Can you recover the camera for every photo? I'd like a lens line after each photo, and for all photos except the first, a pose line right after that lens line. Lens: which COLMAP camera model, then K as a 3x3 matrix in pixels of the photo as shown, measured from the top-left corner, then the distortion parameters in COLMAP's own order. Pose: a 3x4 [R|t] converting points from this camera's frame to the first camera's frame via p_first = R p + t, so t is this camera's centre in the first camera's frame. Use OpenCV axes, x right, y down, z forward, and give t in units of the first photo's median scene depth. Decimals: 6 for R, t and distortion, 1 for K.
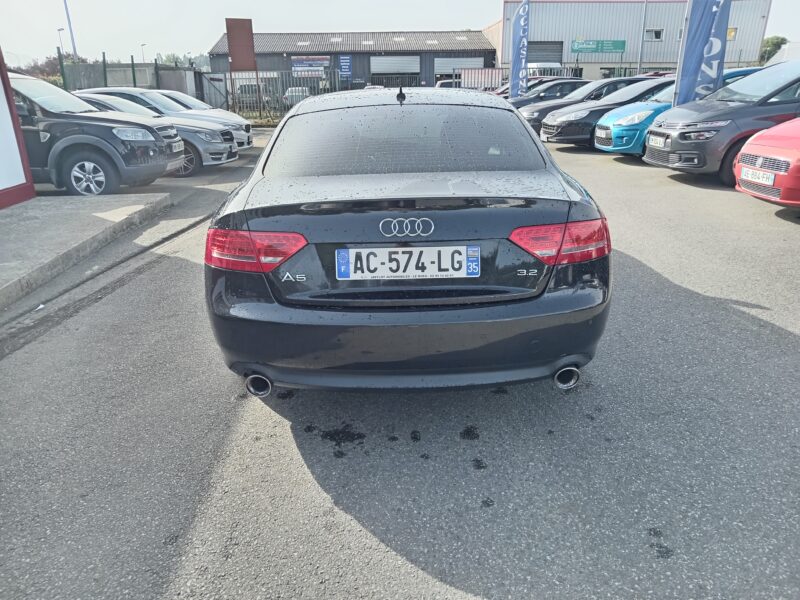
lens RADIAL K [[604.6, 0, 400.0], [0, 604.6, 300.0], [0, 0, 1]] dist [0.004643, -0.033223]
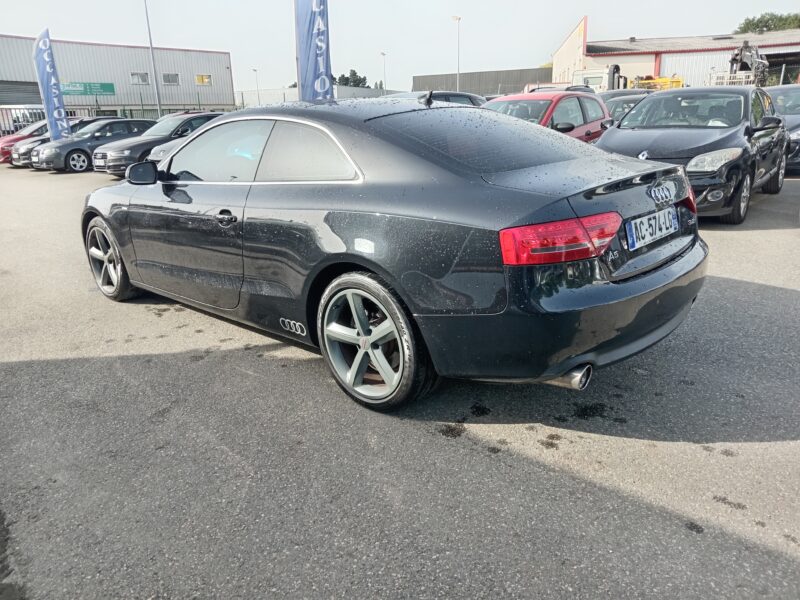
lens RADIAL K [[604.6, 0, 400.0], [0, 604.6, 300.0], [0, 0, 1]] dist [0.004643, -0.033223]
pose [[0.678042, -0.212887, 0.703518, -0.672453], [0.260824, 0.964537, 0.040493, -0.057551], [-0.687190, 0.156039, 0.709523, 0.305432]]
